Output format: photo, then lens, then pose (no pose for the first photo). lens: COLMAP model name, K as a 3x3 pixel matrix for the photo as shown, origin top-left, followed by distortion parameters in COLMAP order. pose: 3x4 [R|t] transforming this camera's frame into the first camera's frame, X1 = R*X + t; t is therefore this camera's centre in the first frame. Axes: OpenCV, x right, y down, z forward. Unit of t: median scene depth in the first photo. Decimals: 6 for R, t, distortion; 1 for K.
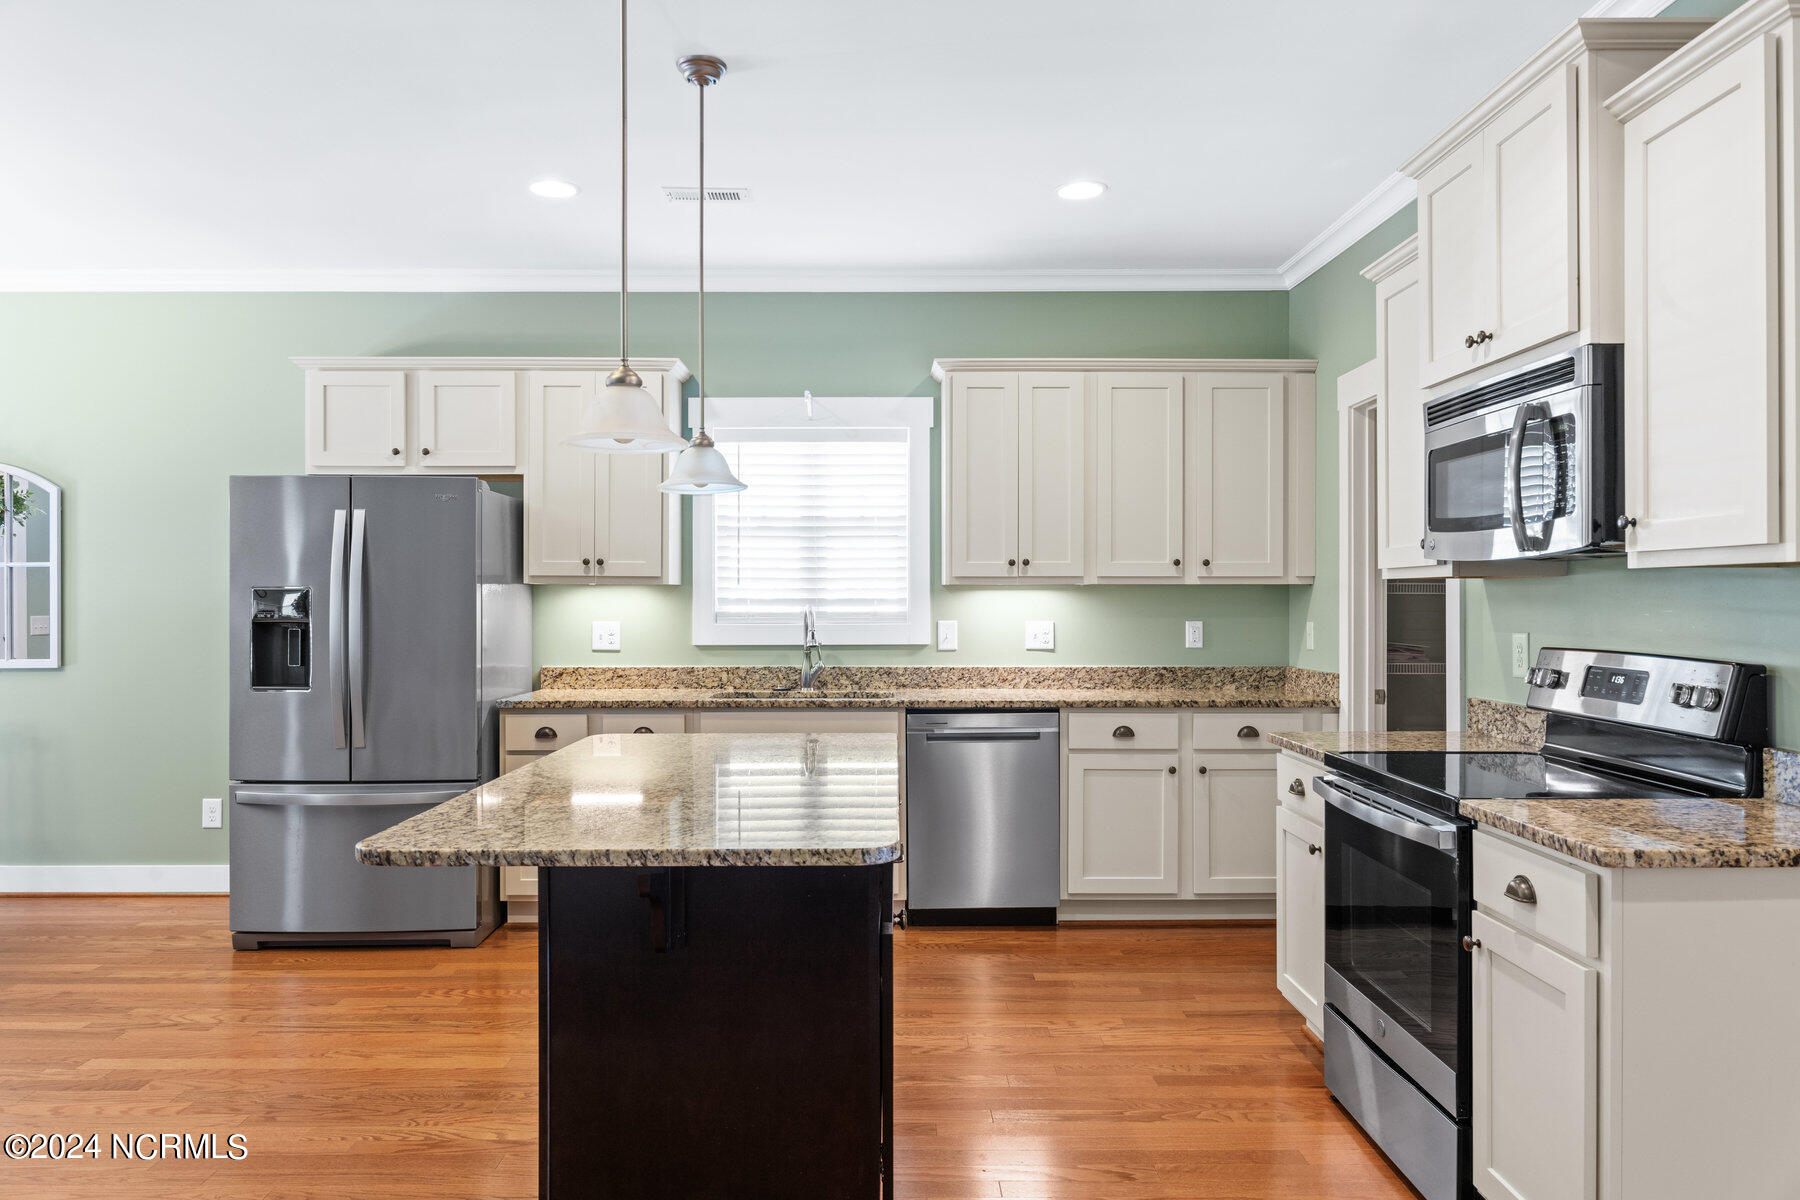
lens RADIAL K [[1210.4, 0, 900.0], [0, 1210.4, 600.0], [0, 0, 1]] dist [-0.003517, -0.004891]
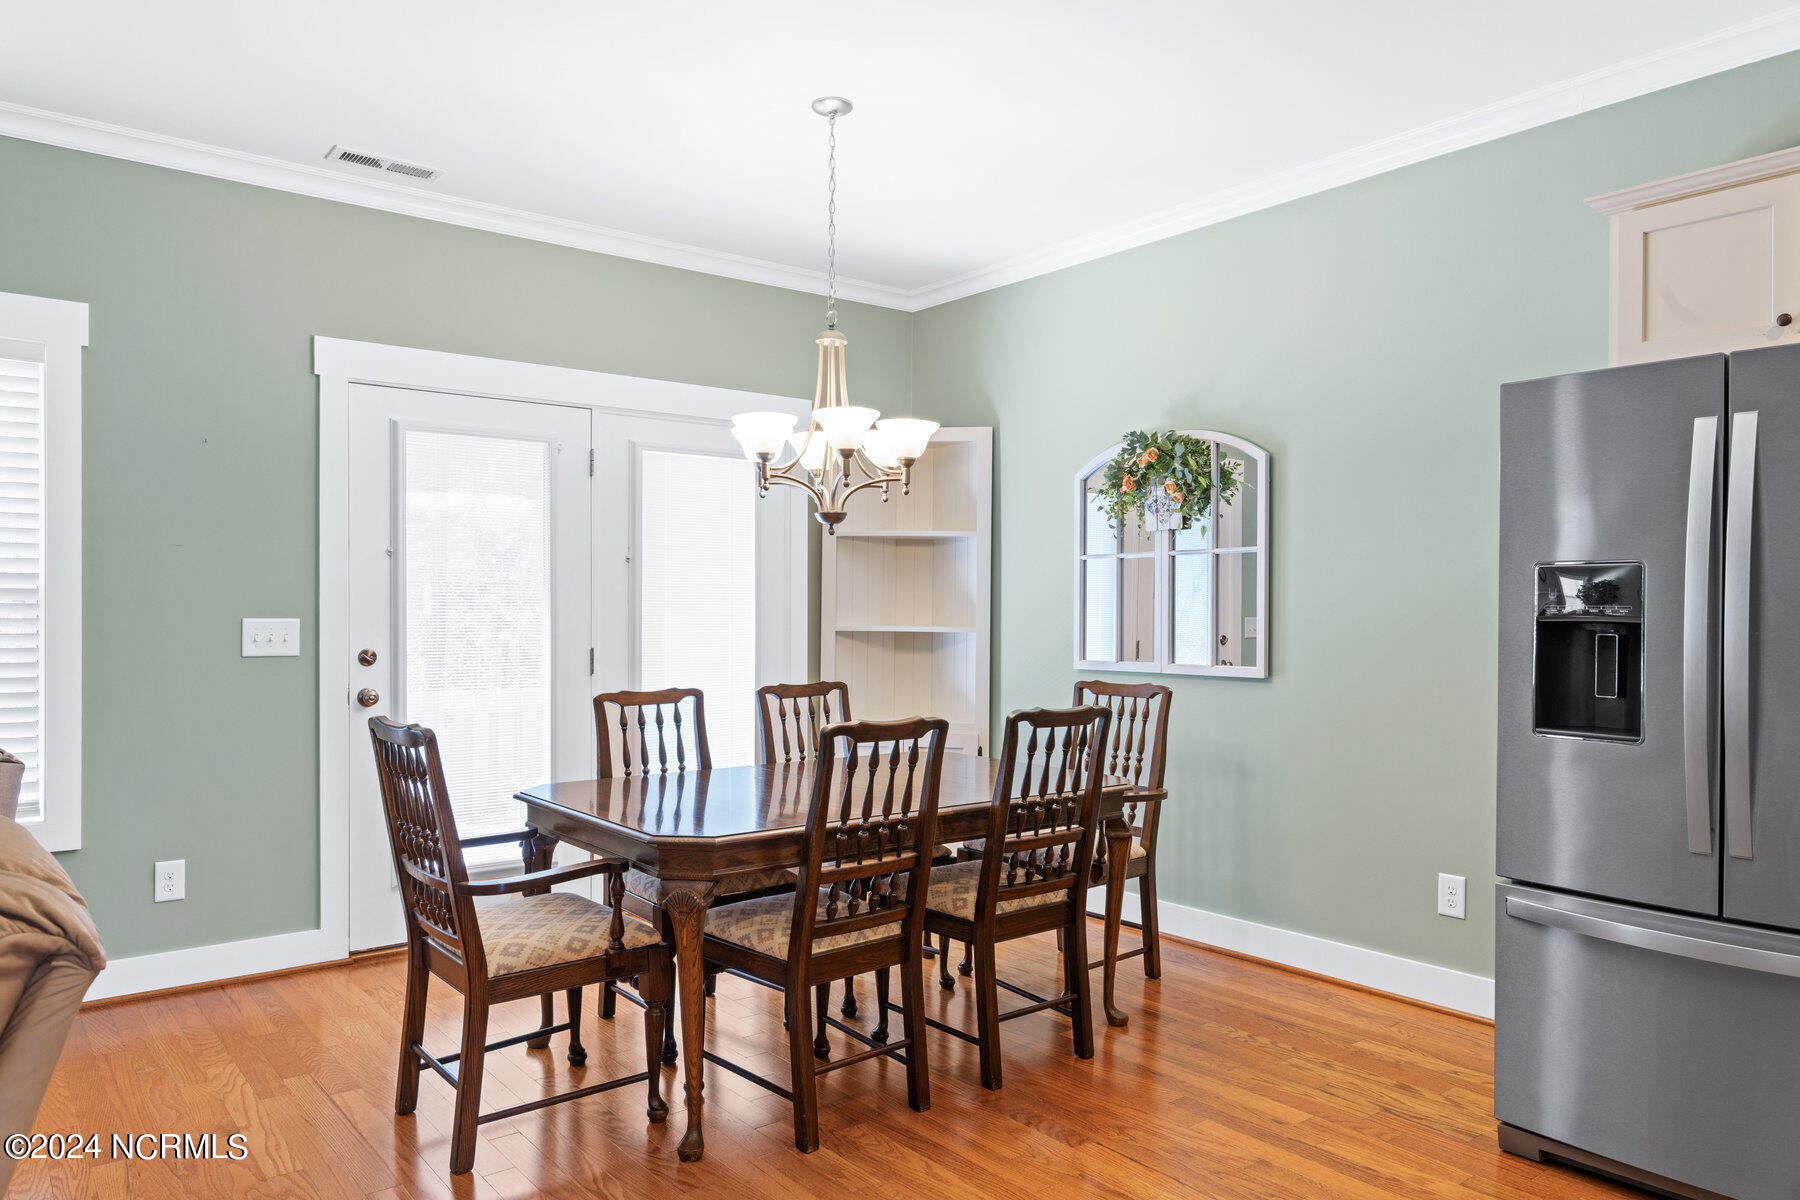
lens RADIAL K [[1213.8, 0, 905.7], [0, 1213.8, 617.1], [0, 0, 1]] dist [-0.002633, -0.001366]
pose [[0.617986, 0.008558, -0.786142, -0.223646], [-0.004716, 0.999963, 0.007178, 0.011728], [0.786175, -0.000729, 0.618004, 0.332031]]
